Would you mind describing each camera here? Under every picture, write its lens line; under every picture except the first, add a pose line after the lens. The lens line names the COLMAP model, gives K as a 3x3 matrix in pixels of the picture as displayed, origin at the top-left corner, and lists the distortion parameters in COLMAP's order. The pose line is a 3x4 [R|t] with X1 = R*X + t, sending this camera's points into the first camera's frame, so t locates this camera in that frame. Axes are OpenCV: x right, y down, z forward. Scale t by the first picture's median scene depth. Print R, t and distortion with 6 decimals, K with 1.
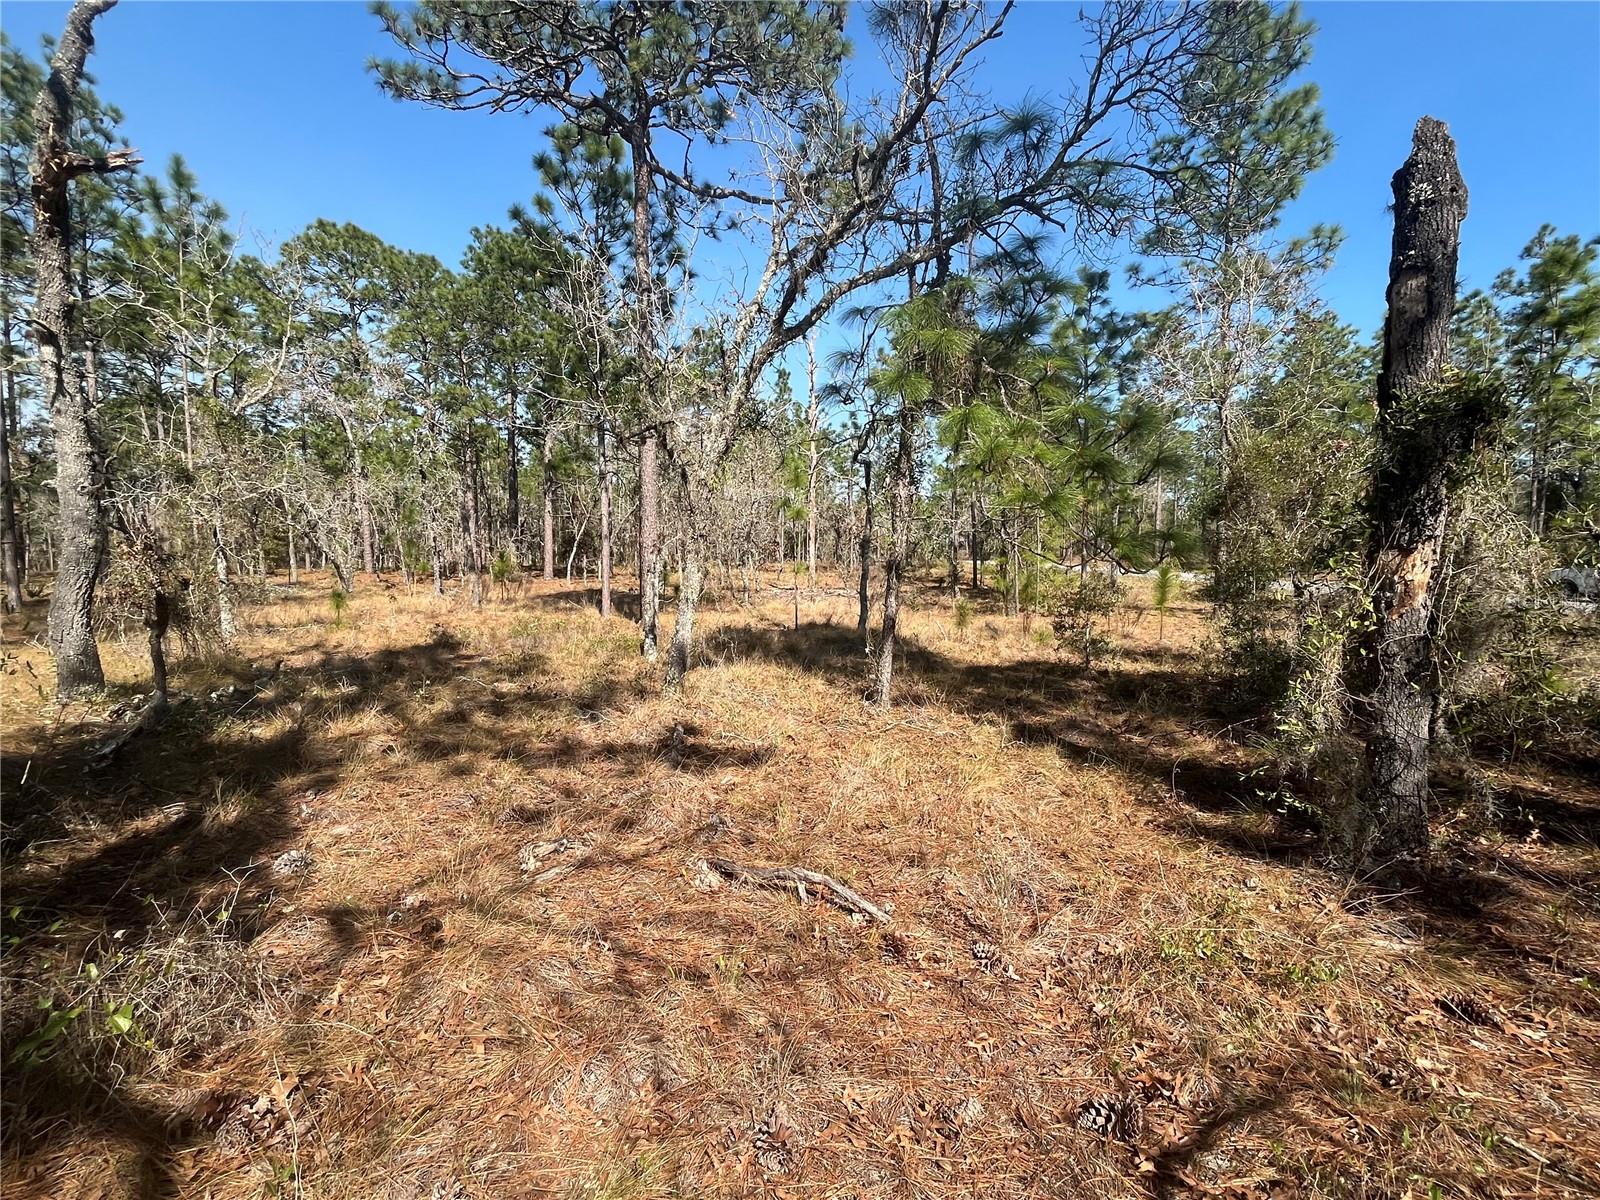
lens RADIAL K [[736.0, 0, 798.1], [0, 736.0, 596.7], [0, 0, 1]] dist [0.000699, -0.001022]
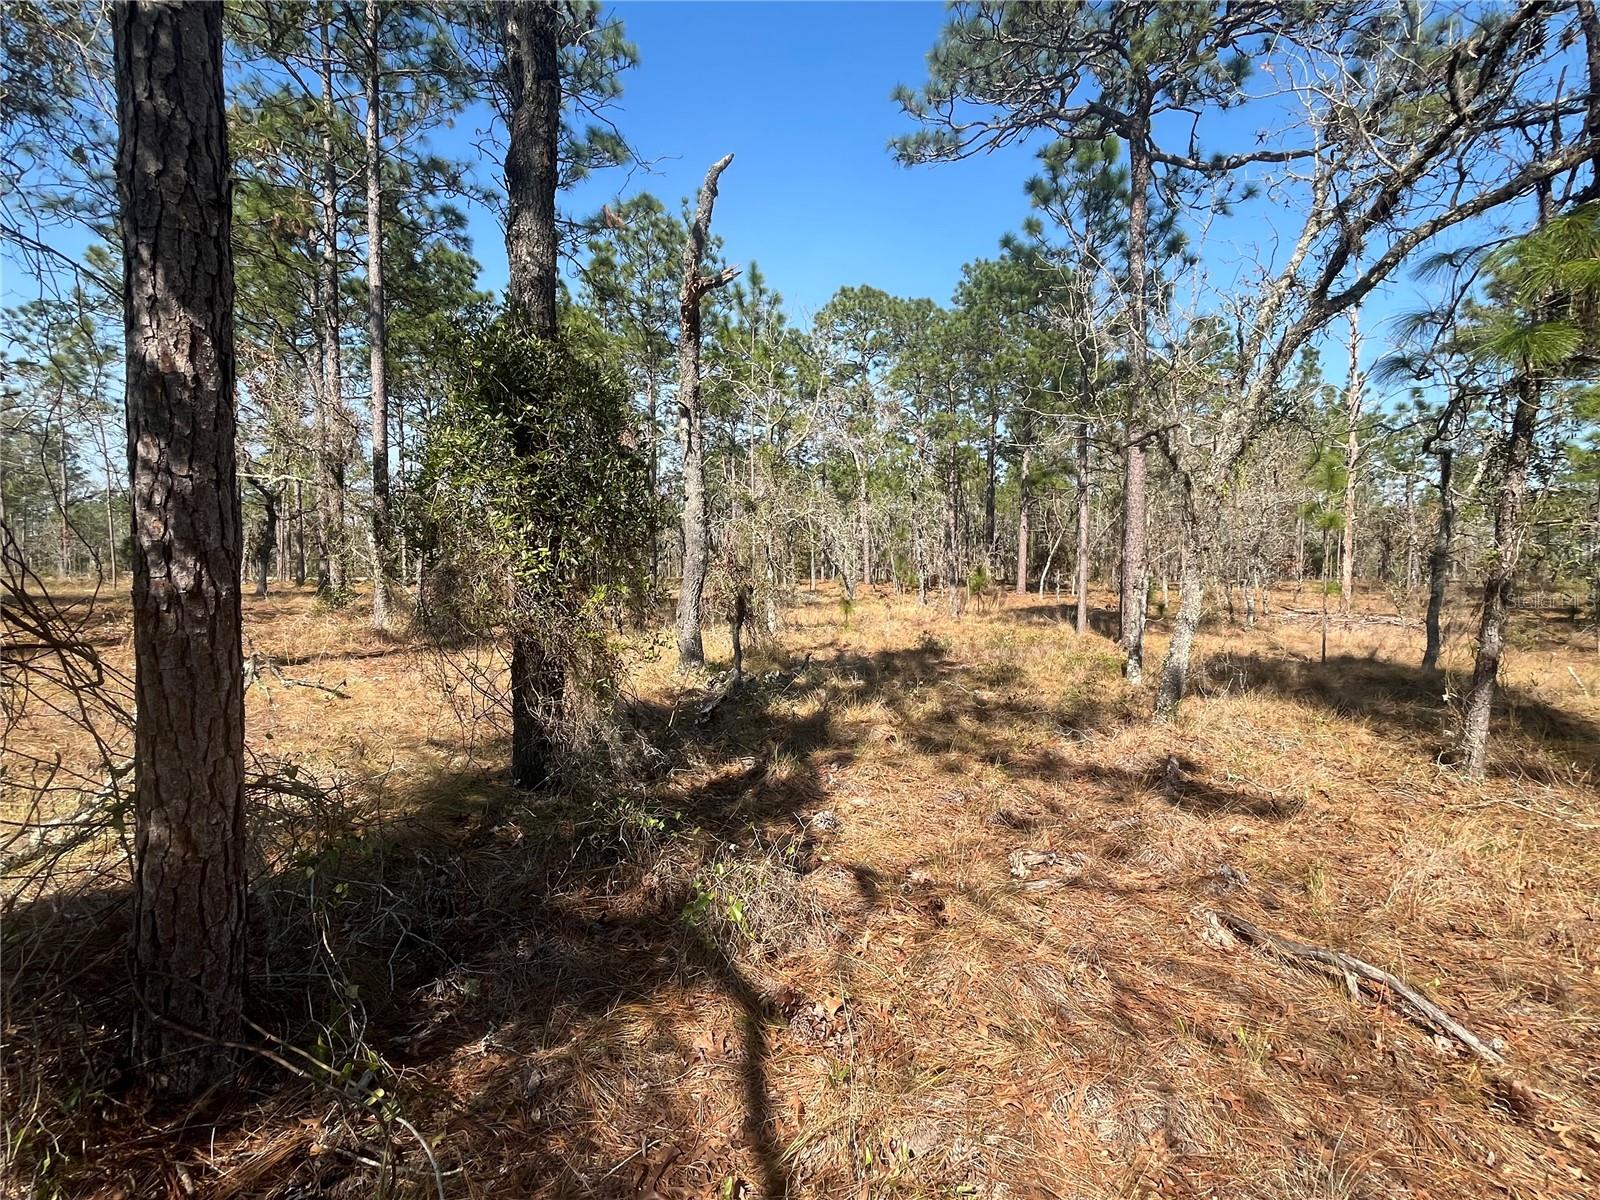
lens RADIAL K [[736.0, 0, 798.1], [0, 736.0, 596.7], [0, 0, 1]] dist [0.000699, -0.001022]
pose [[0.816288, 0.029767, -0.576877, -0.012467], [-0.041236, 0.999126, -0.006795, 0.000903], [0.576171, 0.029335, 0.816802, -0.009646]]
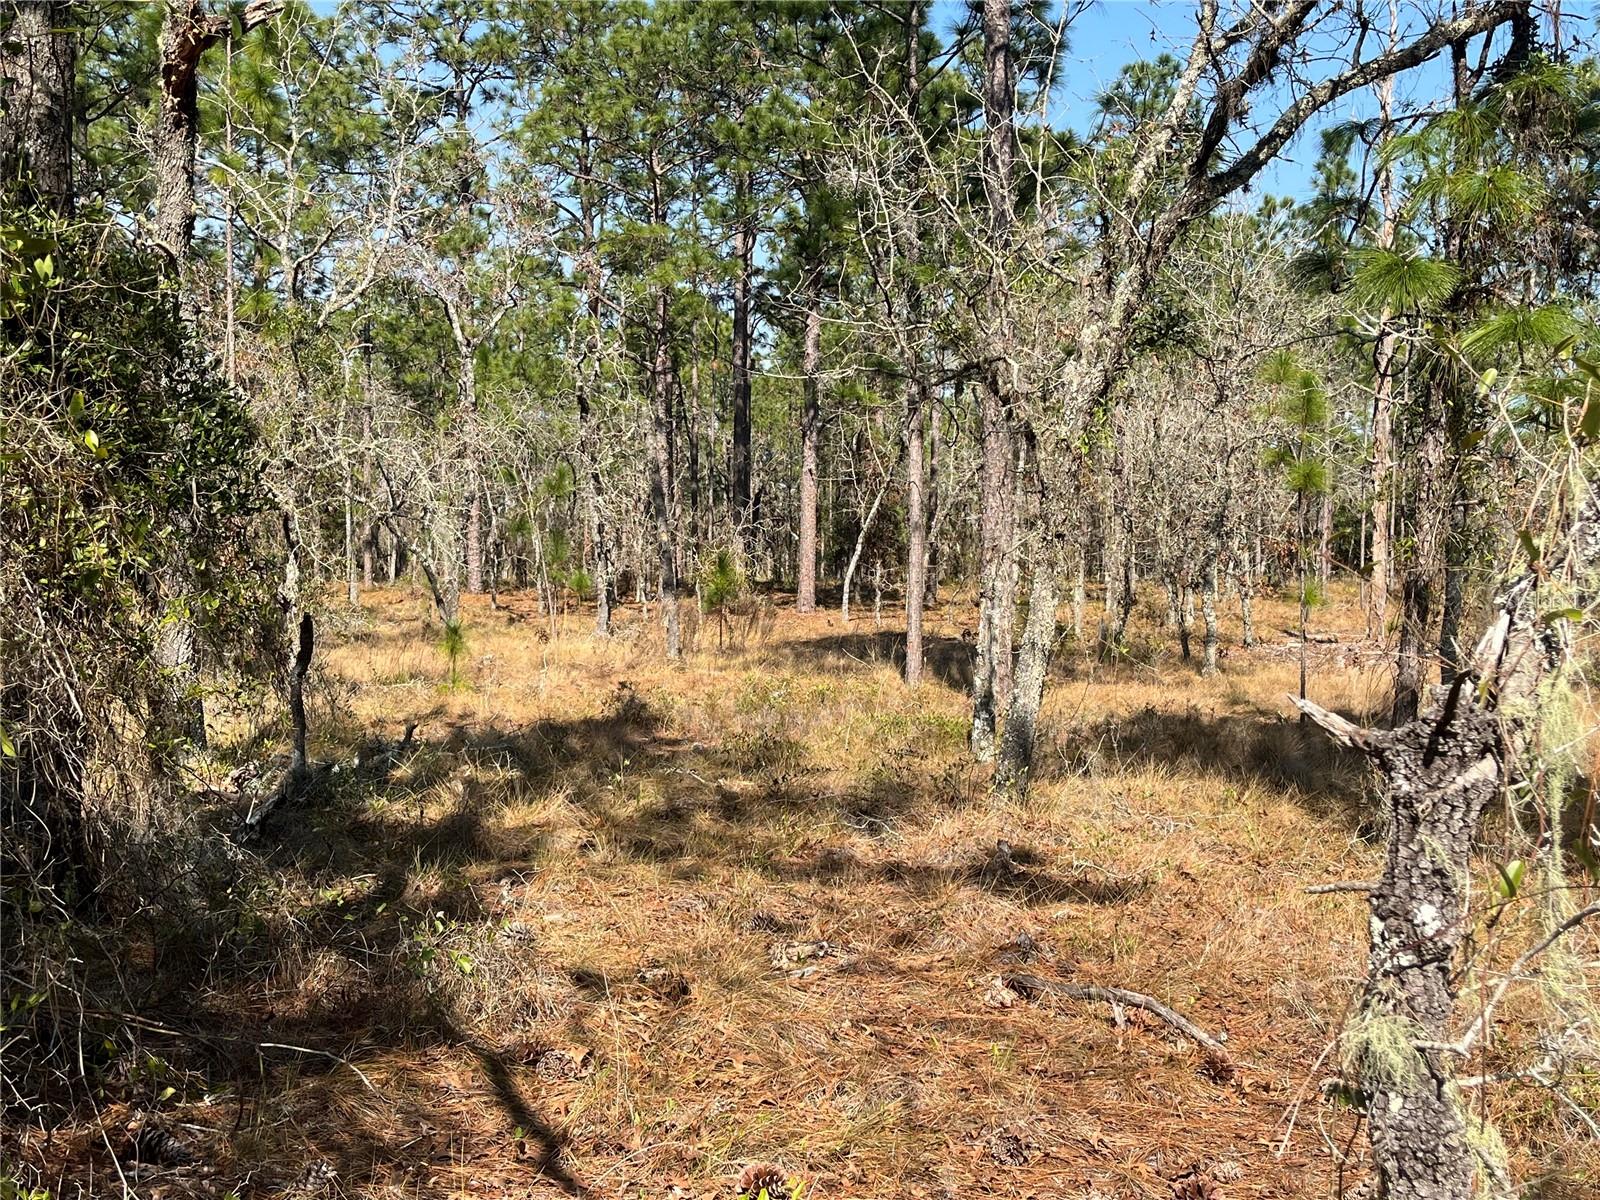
lens RADIAL K [[1793.2, 0, 800.0], [0, 1793.2, 600.0], [0, 0, 1]] dist [0.005629, 0.003098]
pose [[0.946242, 0.014655, -0.323128, 0.094306], [-0.025470, 0.999247, -0.029266, 0.010592], [0.322456, 0.035923, 0.945903, -0.289020]]
